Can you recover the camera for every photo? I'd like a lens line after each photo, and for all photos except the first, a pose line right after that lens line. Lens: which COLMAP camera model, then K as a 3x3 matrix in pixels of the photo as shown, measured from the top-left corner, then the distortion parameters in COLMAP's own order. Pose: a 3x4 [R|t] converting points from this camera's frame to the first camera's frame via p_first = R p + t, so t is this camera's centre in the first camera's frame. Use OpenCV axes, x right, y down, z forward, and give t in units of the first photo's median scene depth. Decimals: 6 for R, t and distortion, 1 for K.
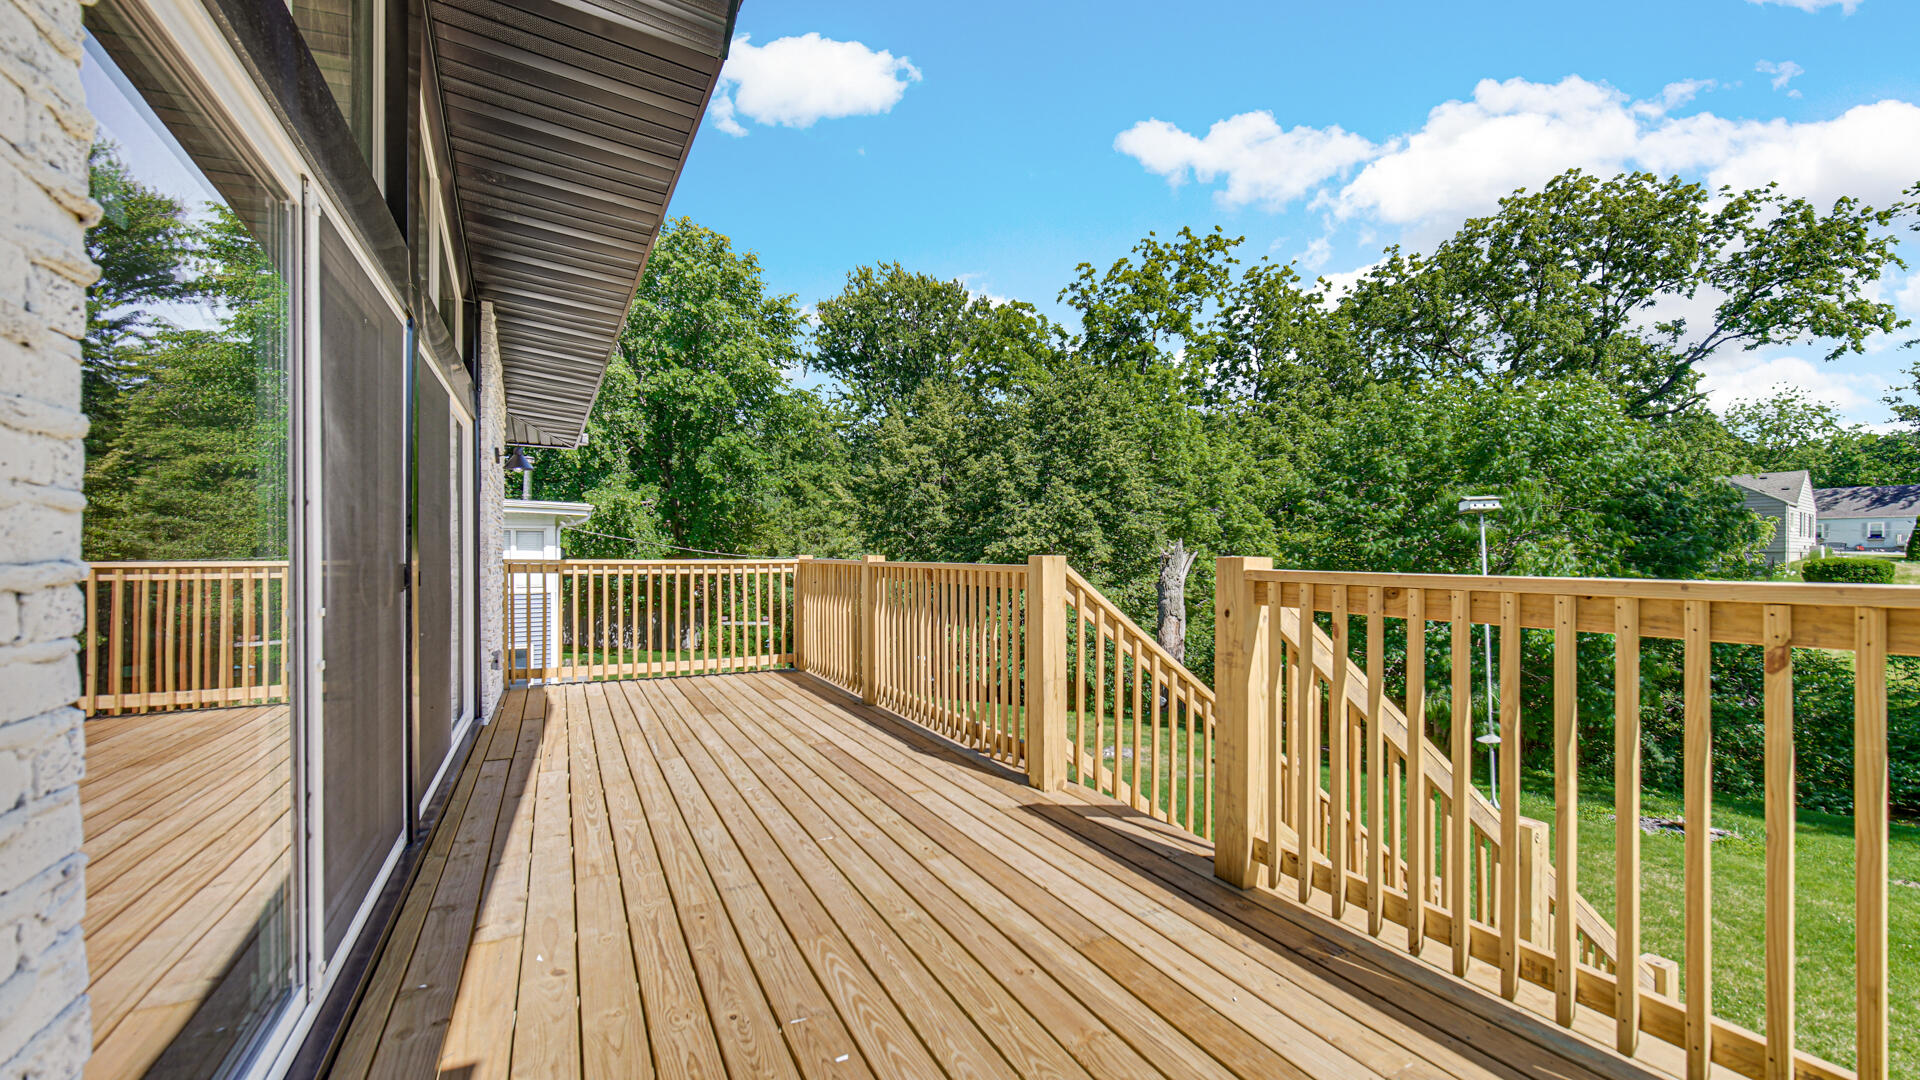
lens RADIAL K [[750.3, 0, 953.6], [0, 750.3, 546.9], [0, 0, 1]] dist [-0.000881, -0.000102]
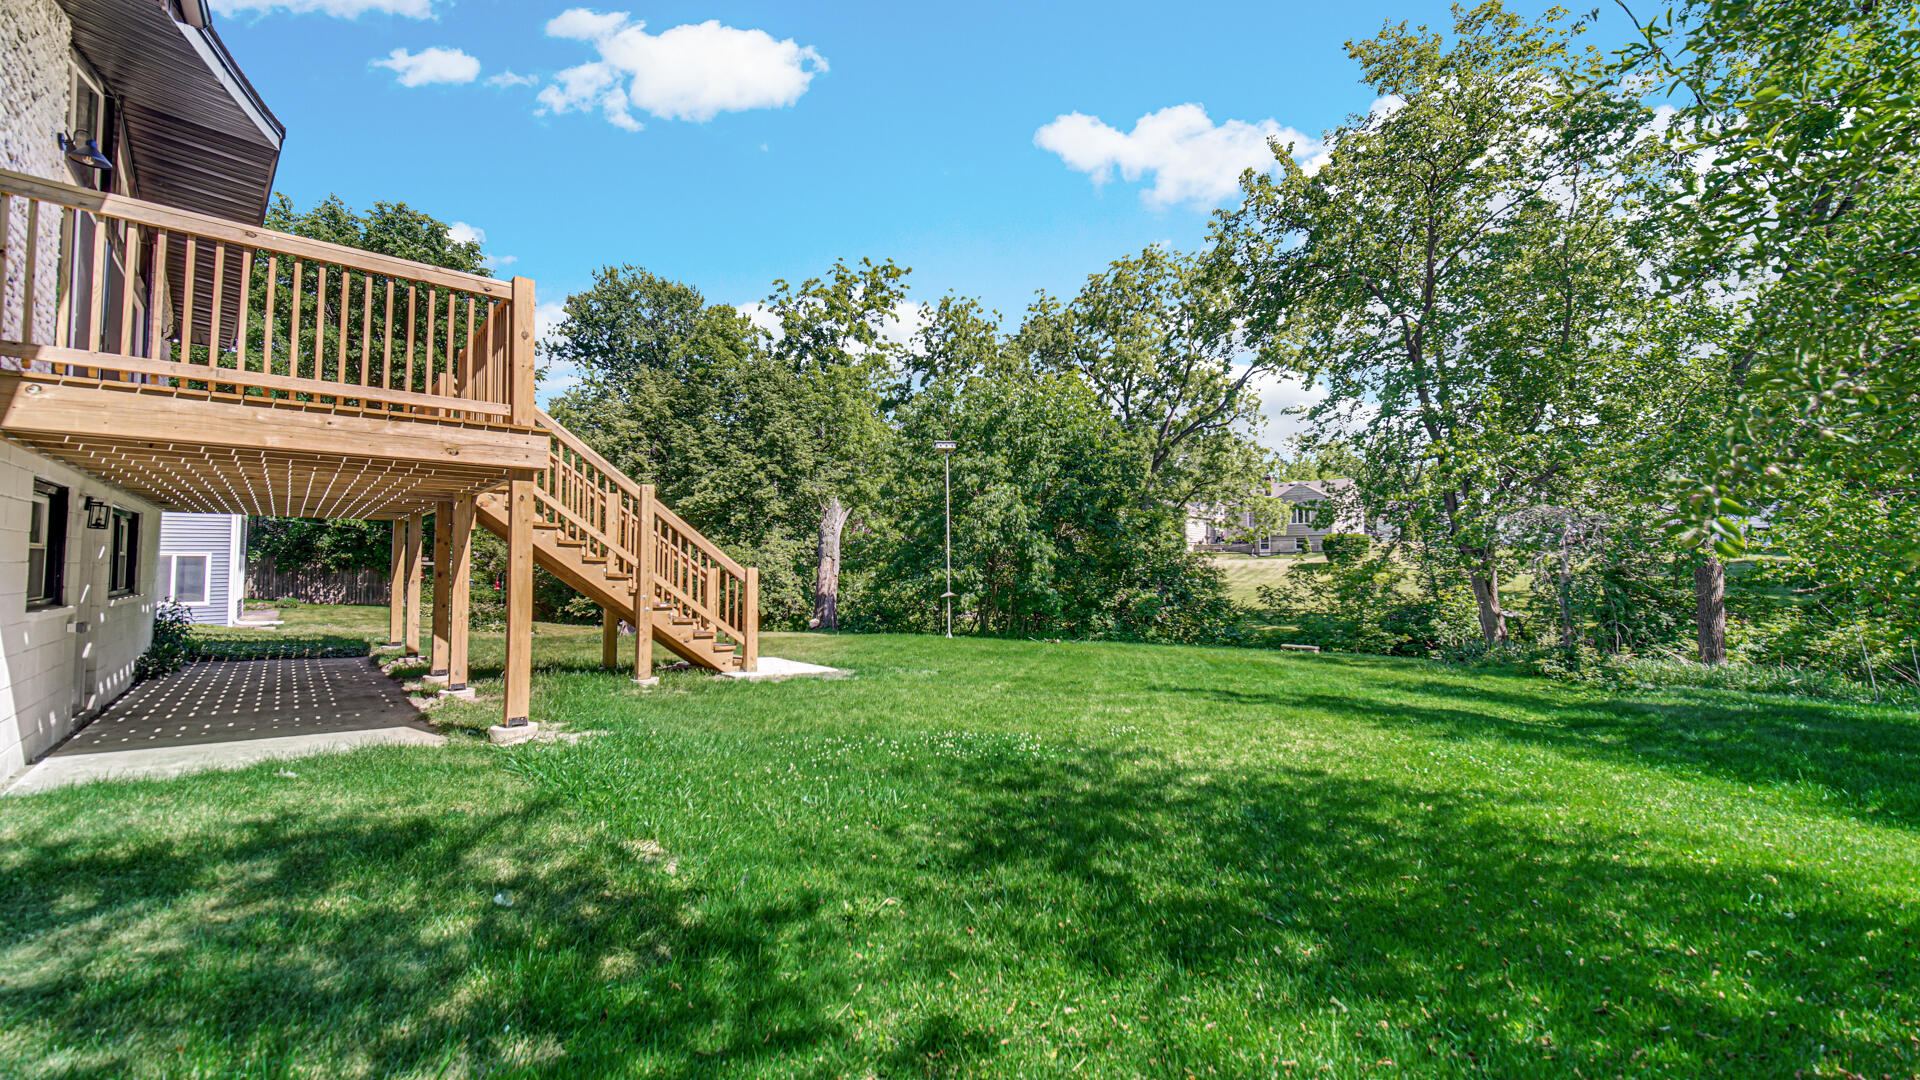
lens RADIAL K [[750.3, 0, 966.1], [0, 750.3, 540.9], [0, 0, 1]] dist [-0.000881, -0.000102]
pose [[0.967295, 0.005809, 0.253589, 0.157160], [0.002791, 0.999433, -0.033541, 0.087738], [-0.253640, 0.033152, 0.966730, -0.235715]]
